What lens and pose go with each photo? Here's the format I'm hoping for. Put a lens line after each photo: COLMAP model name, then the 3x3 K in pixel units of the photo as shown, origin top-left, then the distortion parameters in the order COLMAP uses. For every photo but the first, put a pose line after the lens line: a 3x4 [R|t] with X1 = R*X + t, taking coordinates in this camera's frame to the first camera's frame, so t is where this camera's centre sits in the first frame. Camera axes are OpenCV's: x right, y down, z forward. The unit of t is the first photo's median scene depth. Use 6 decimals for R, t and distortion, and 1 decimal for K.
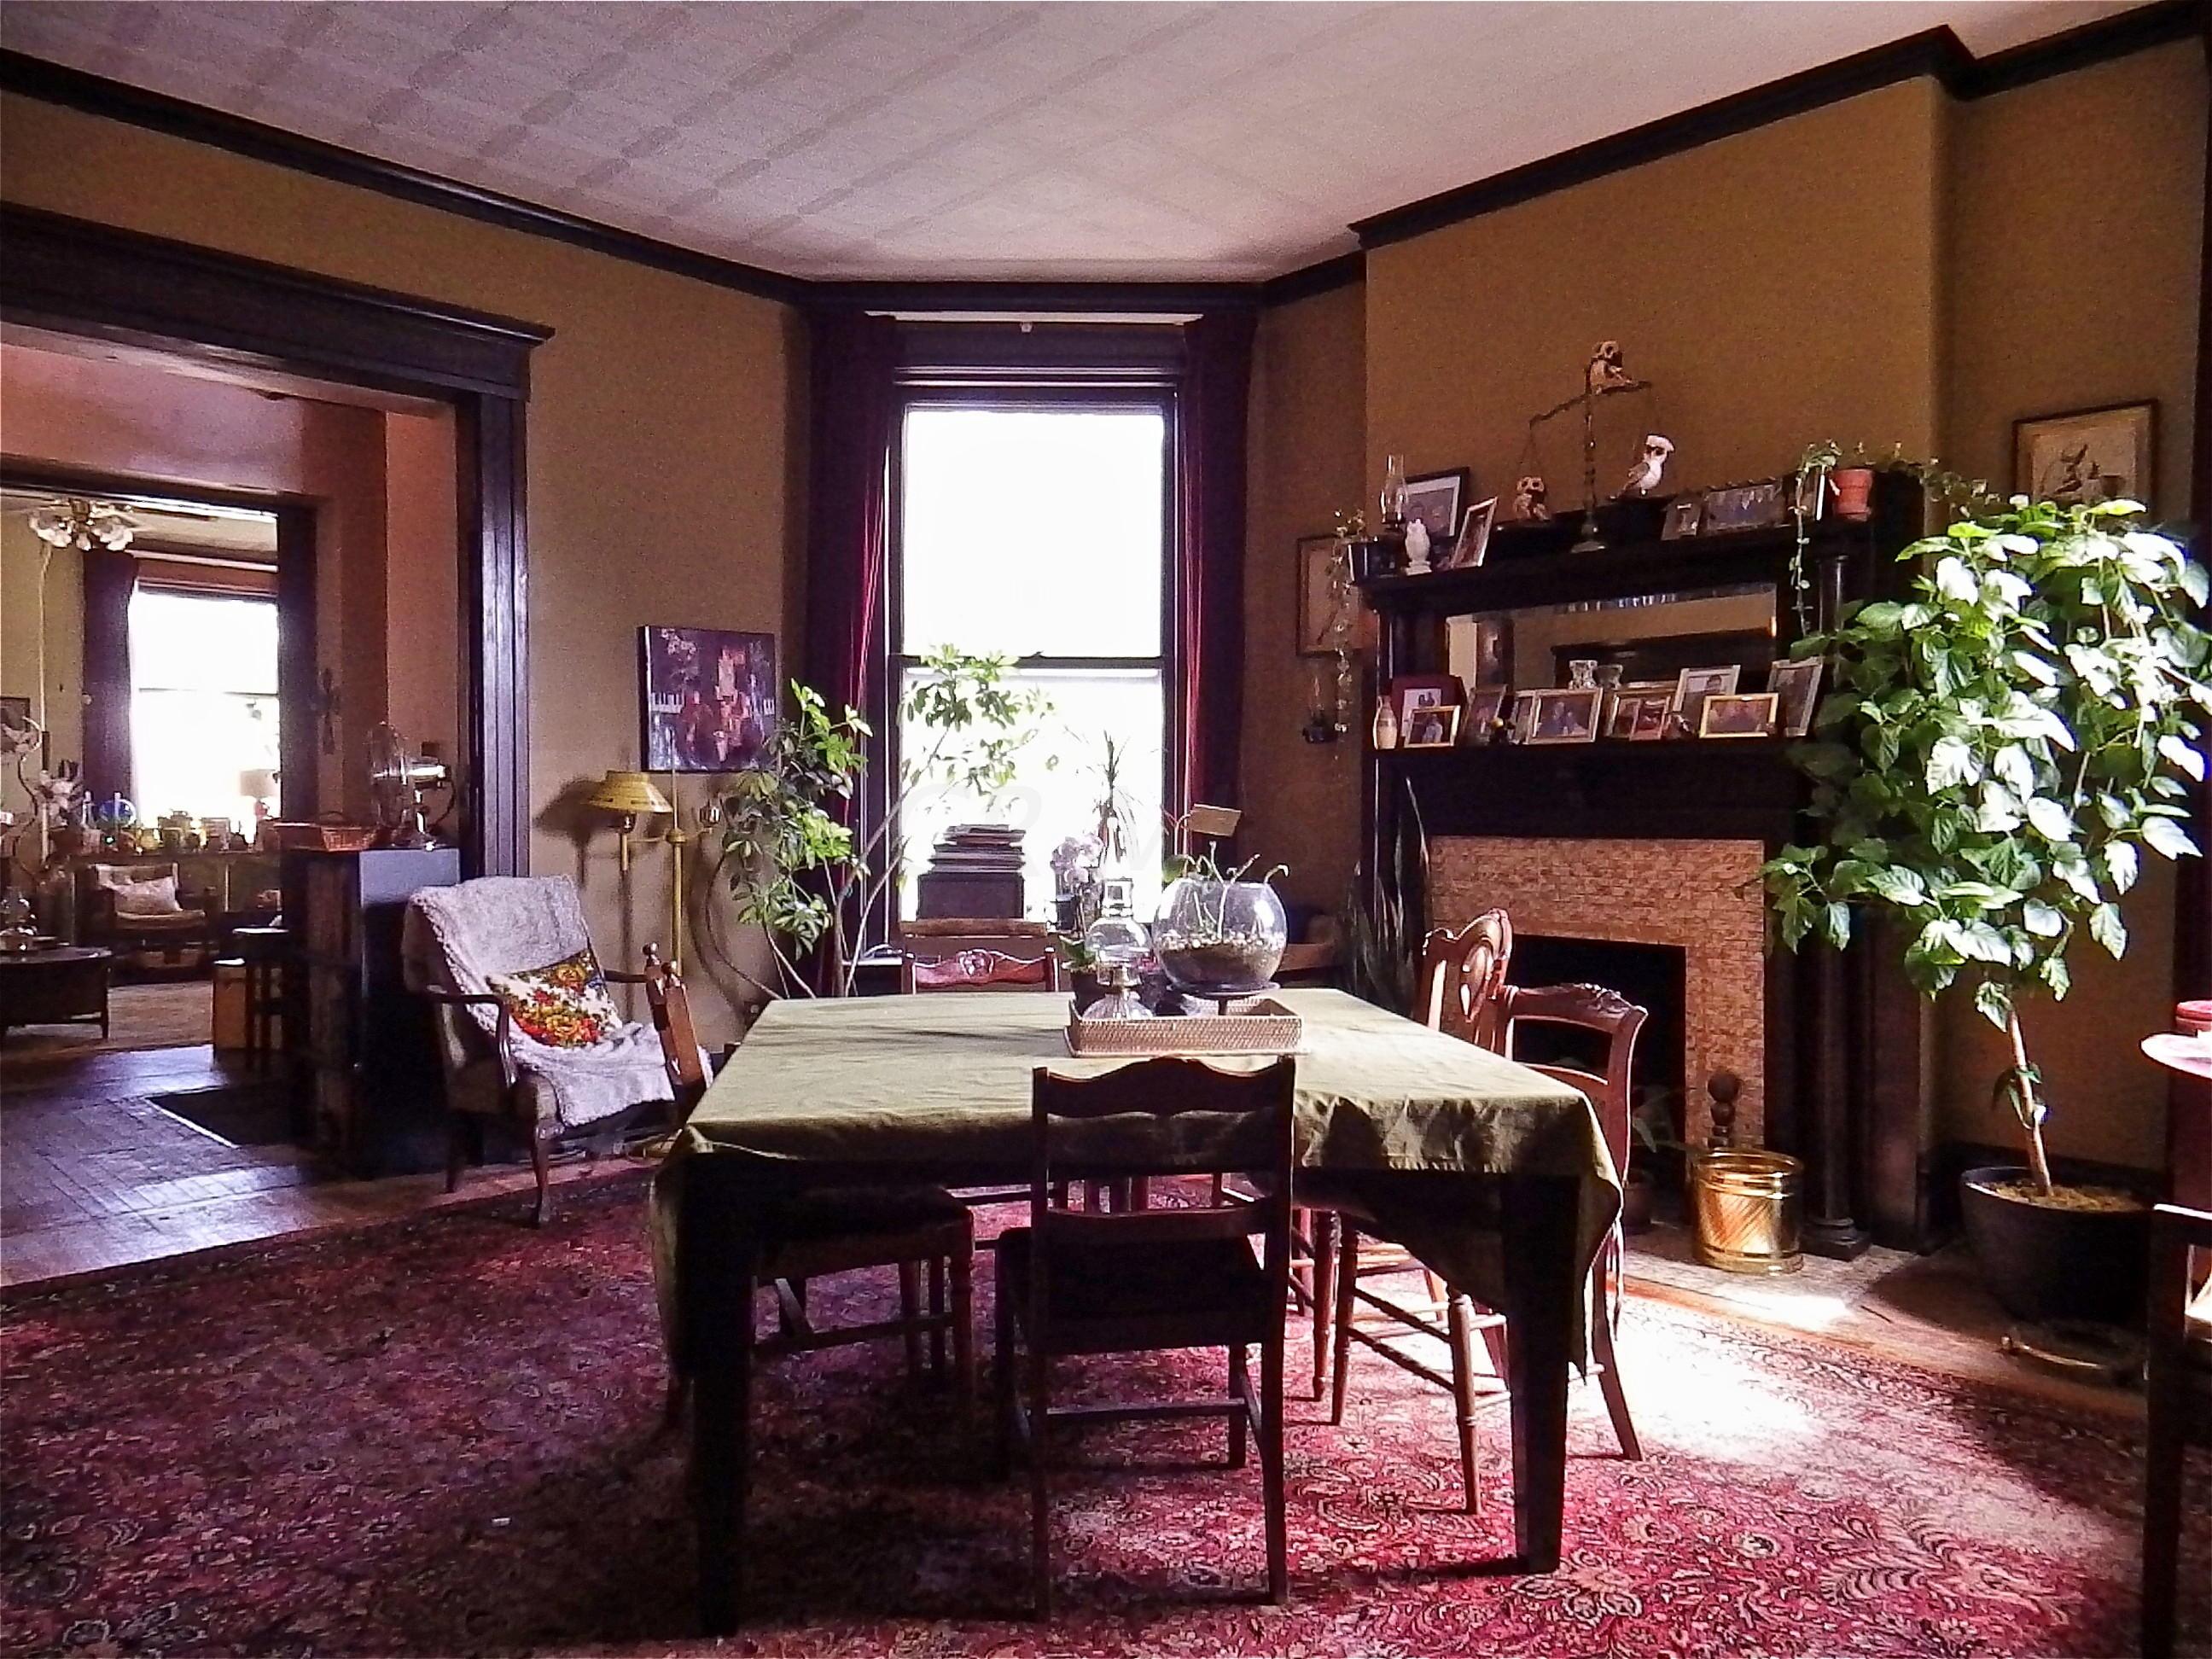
lens RADIAL K [[1482.2, 0, 1114.3], [0, 1482.2, 827.8], [0, 0, 1]] dist [0.007654, -0.000554]
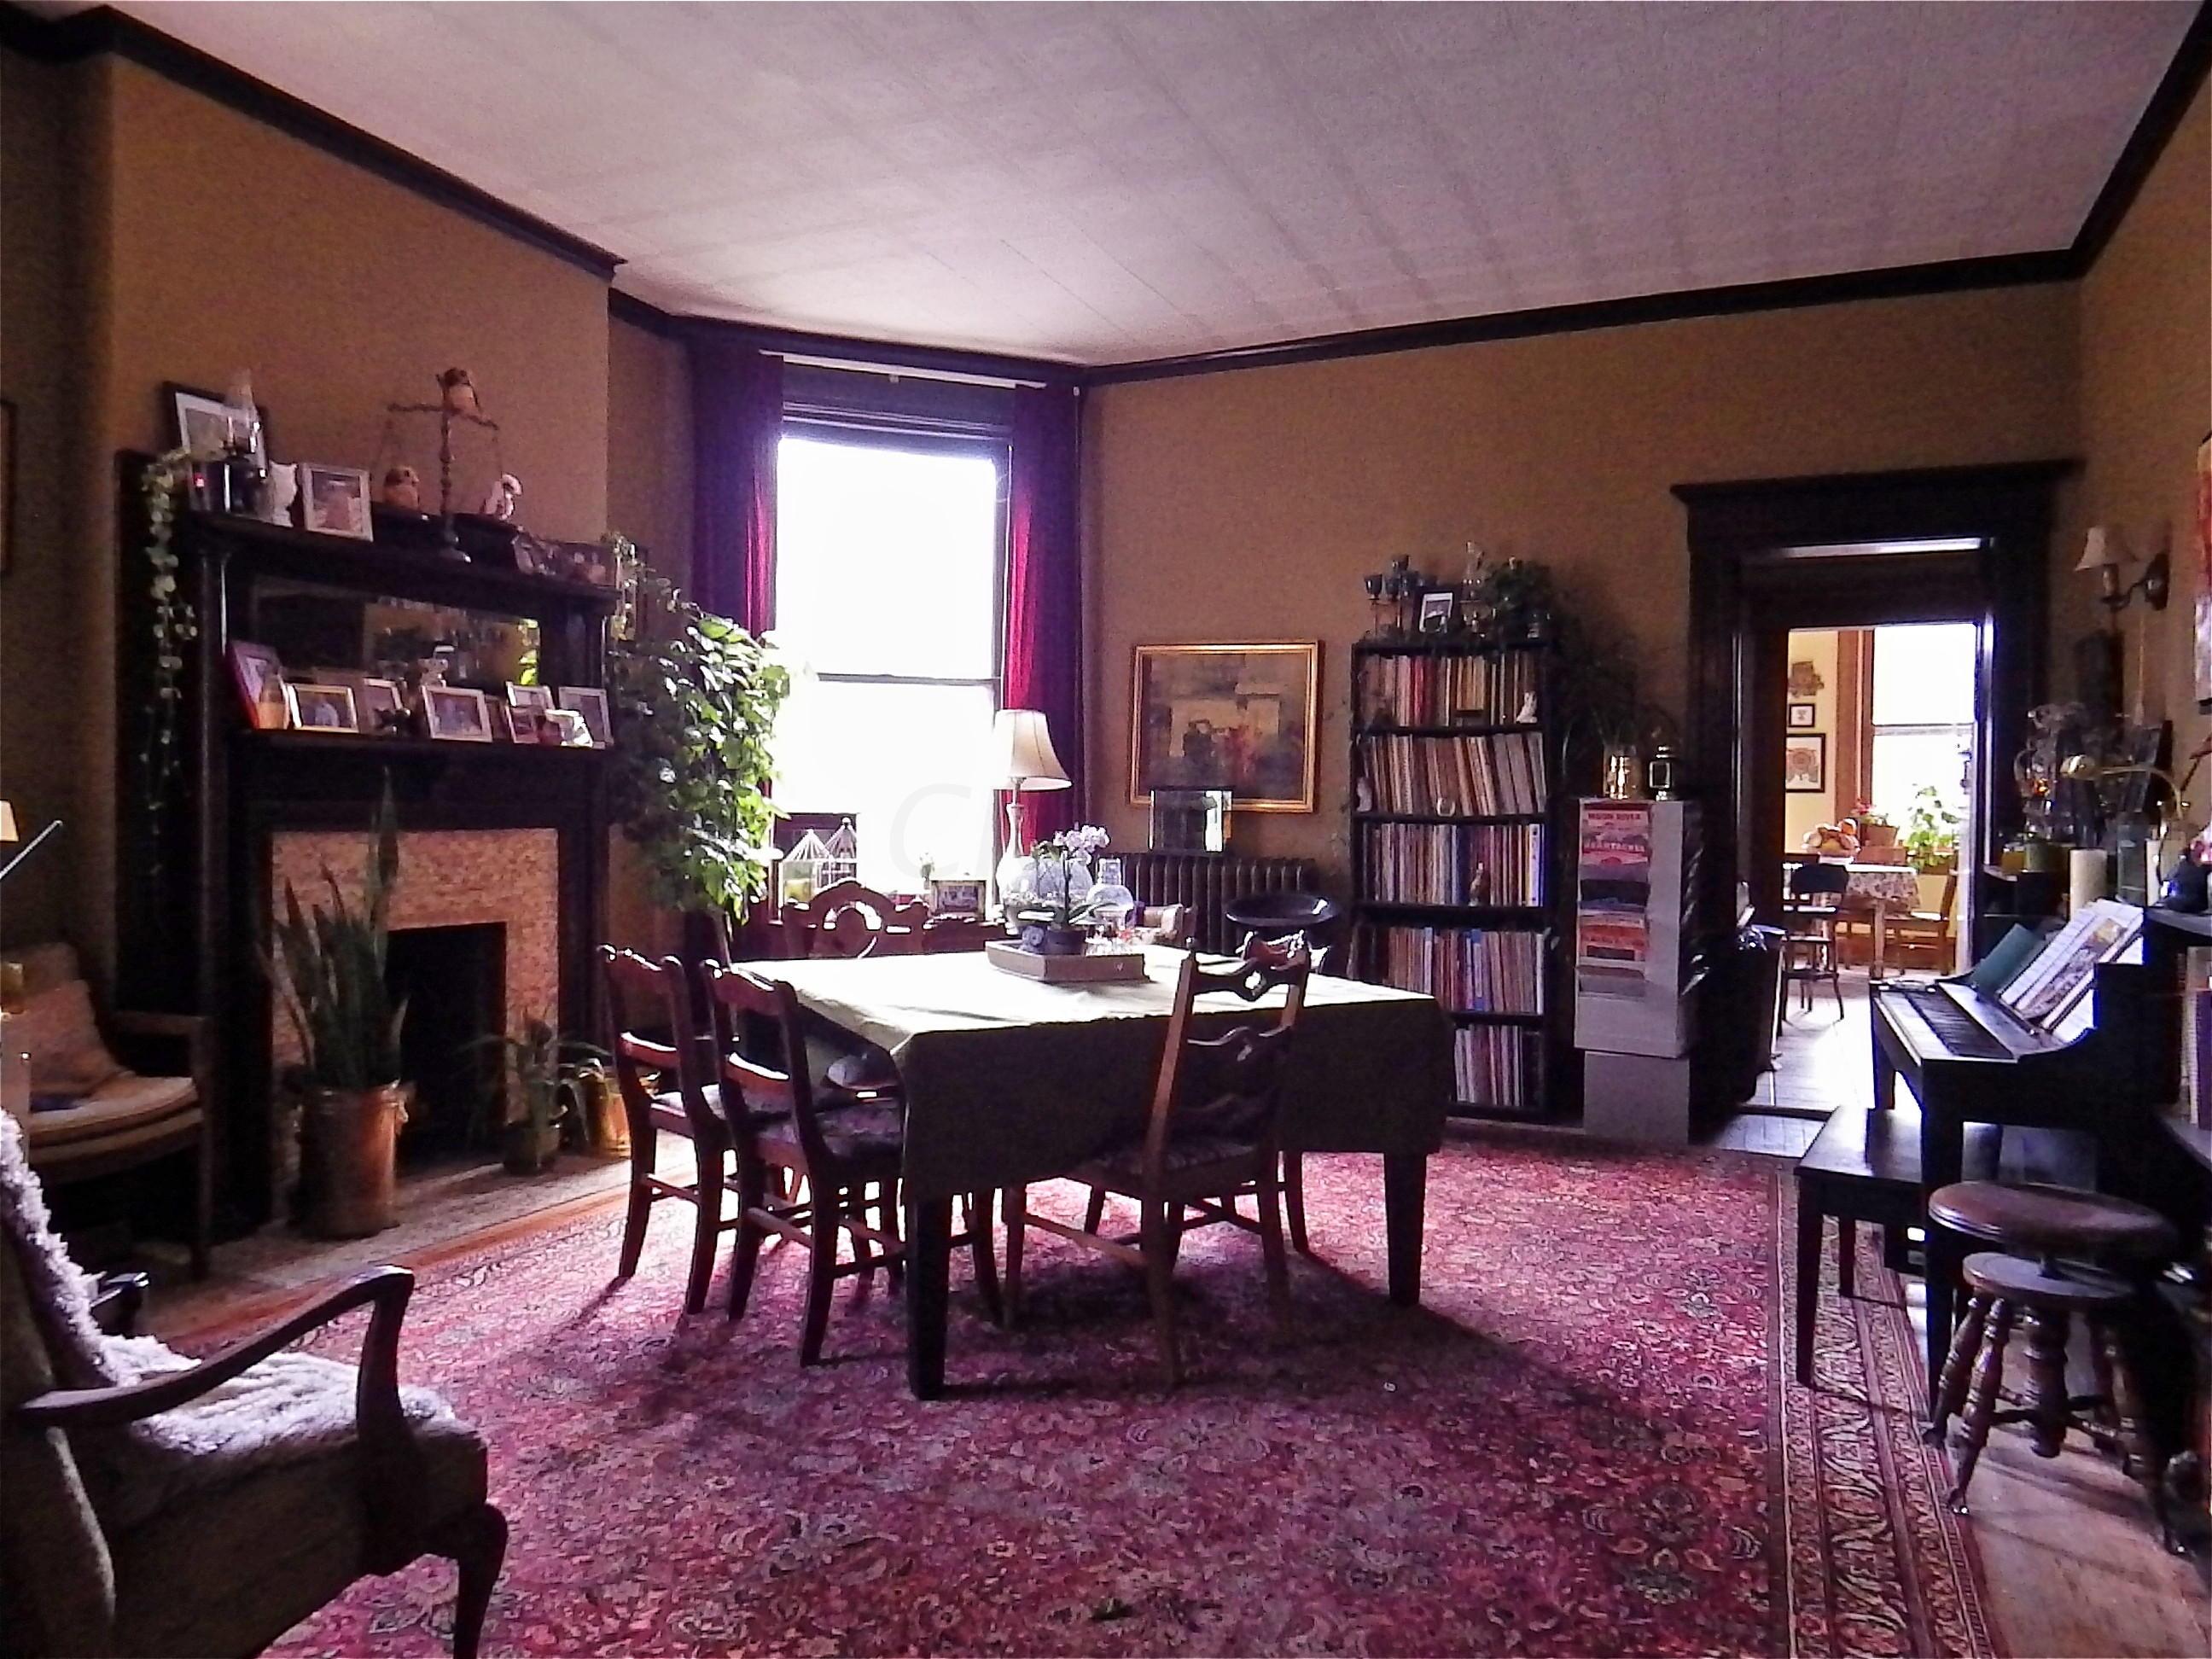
lens RADIAL K [[1482.2, 0, 1114.3], [0, 1482.2, 827.8], [0, 0, 1]] dist [0.007654, -0.000554]
pose [[-0.363000, -0.015682, 0.931657, -0.883707], [-0.000292, 0.999860, 0.016717, -0.013181], [-0.931789, 0.005796, -0.362954, 0.993942]]
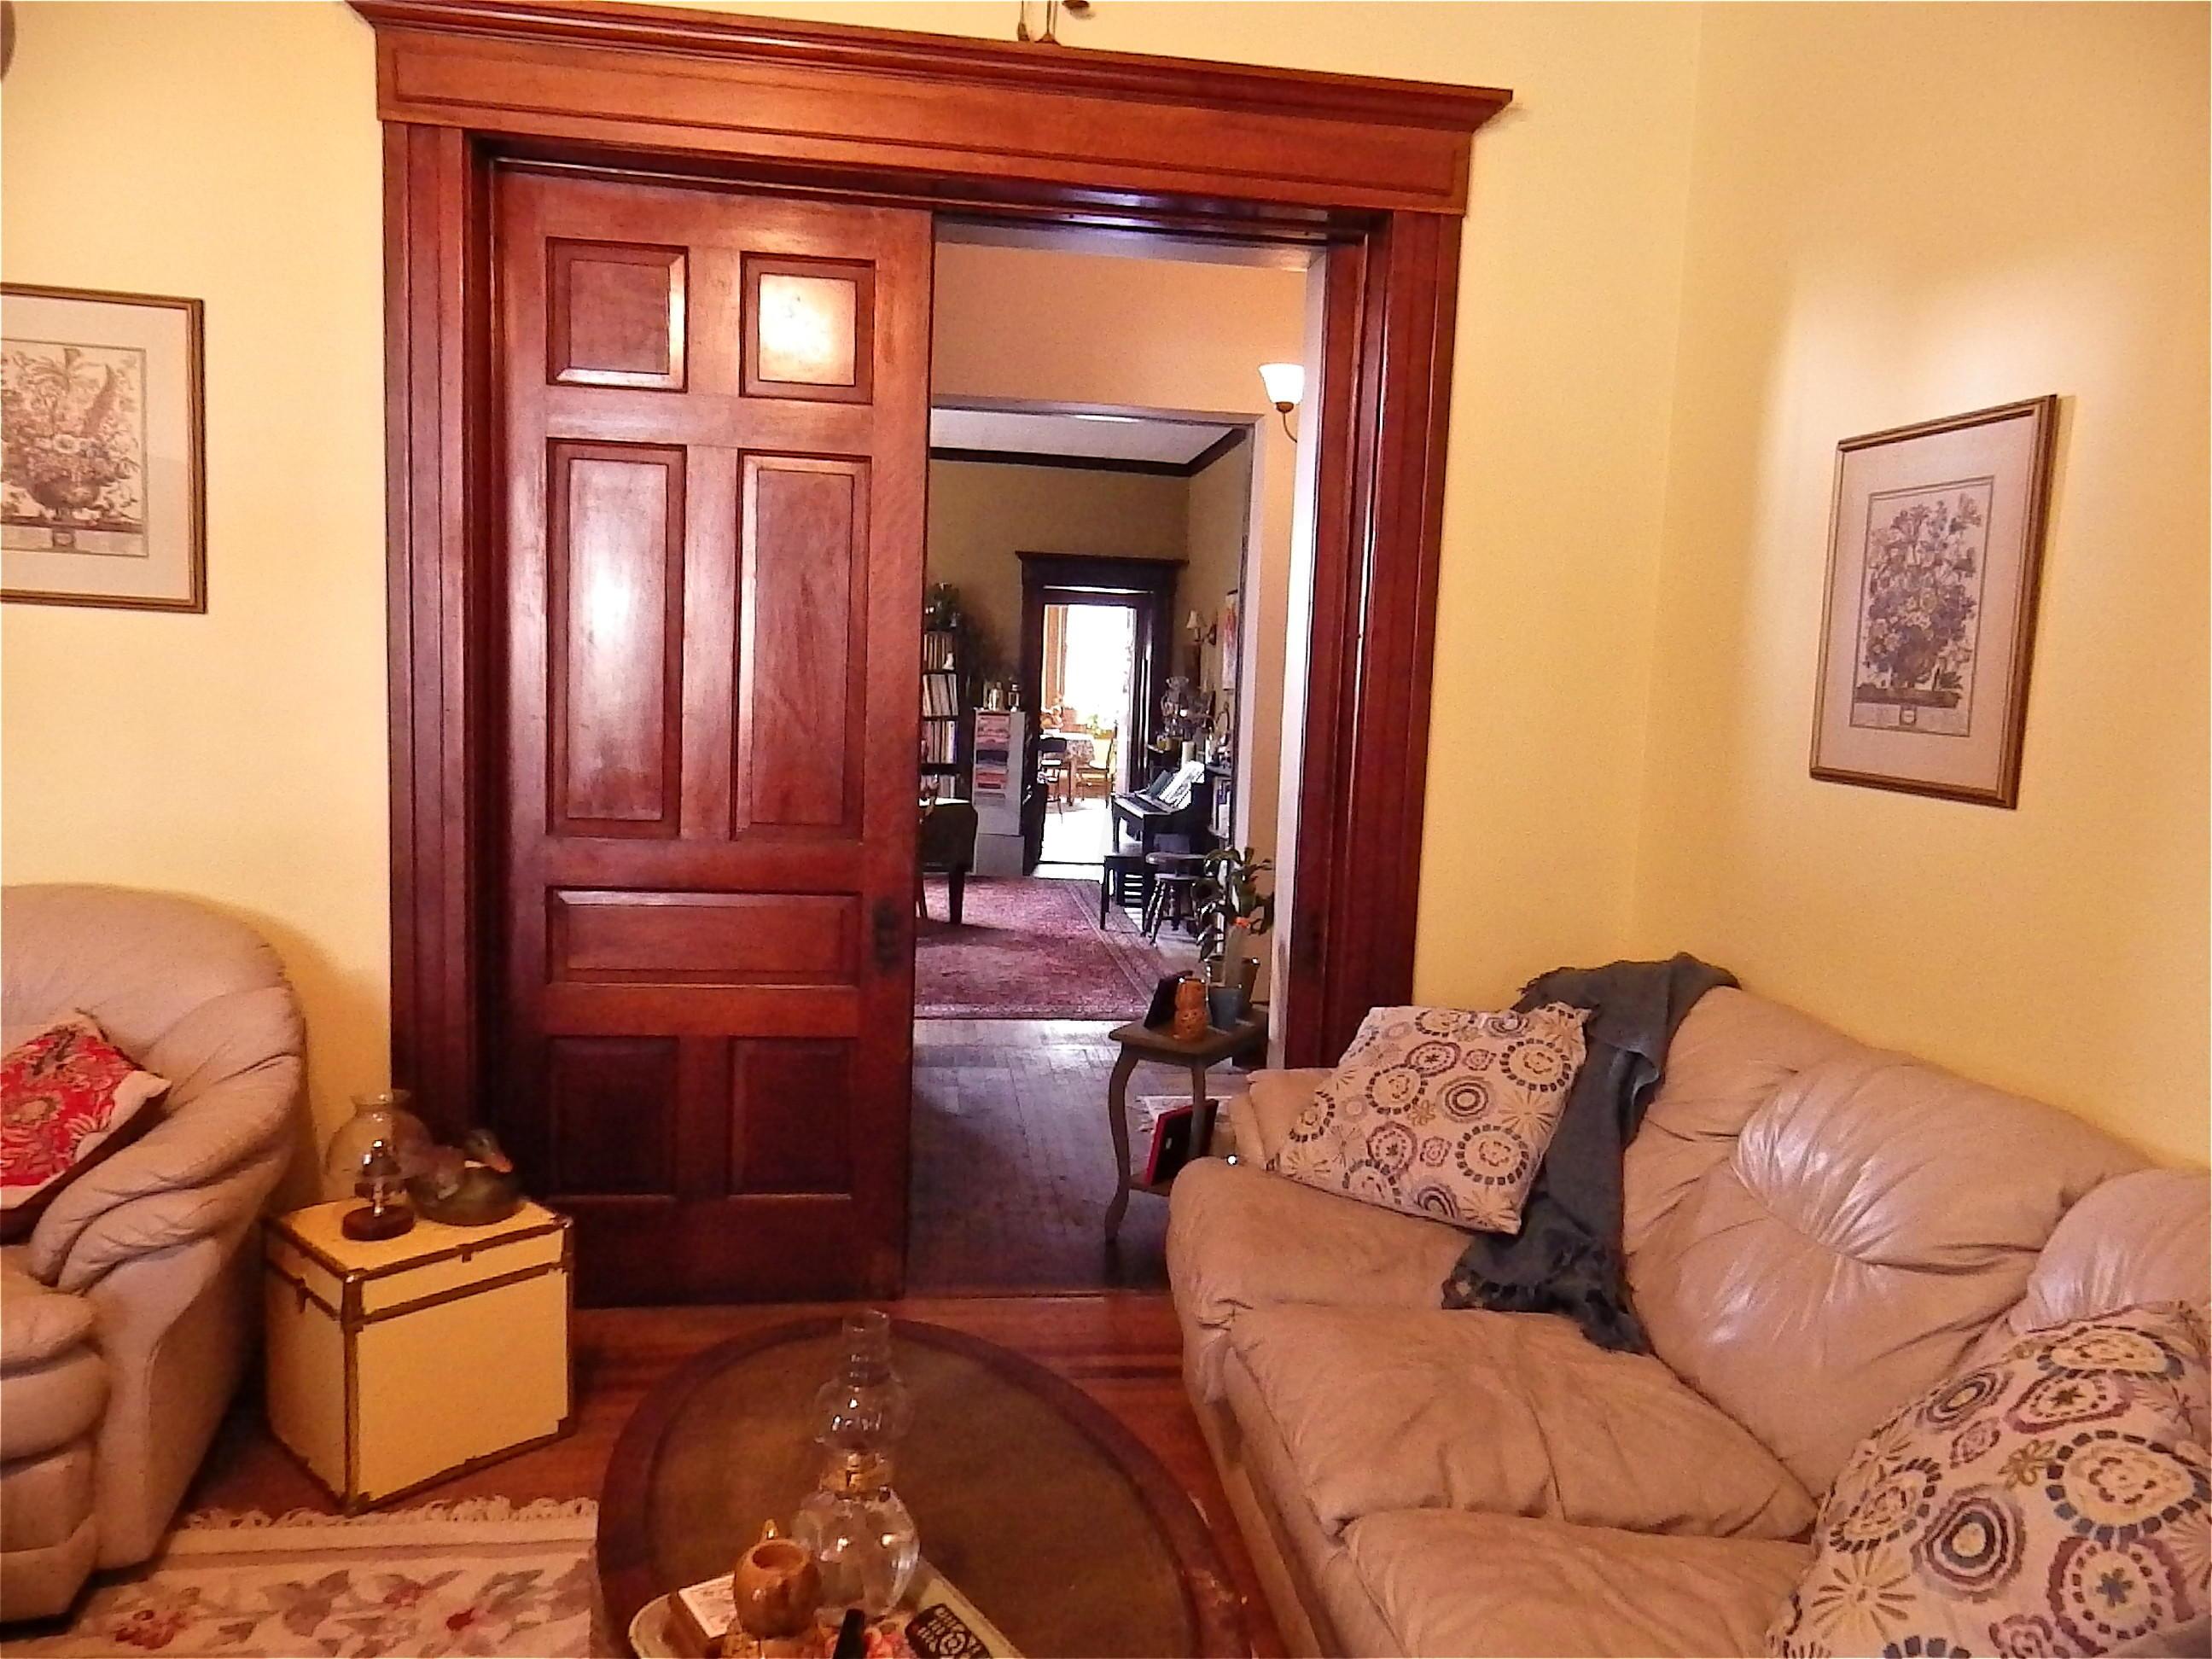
lens RADIAL K [[1482.2, 0, 1114.3], [0, 1482.2, 827.8], [0, 0, 1]] dist [0.007654, -0.000554]
pose [[-0.791274, -0.092387, 0.604442, -1.712123], [-0.033077, 0.993540, 0.108558, -0.113955], [-0.610566, 0.065906, -0.789218, 2.218389]]
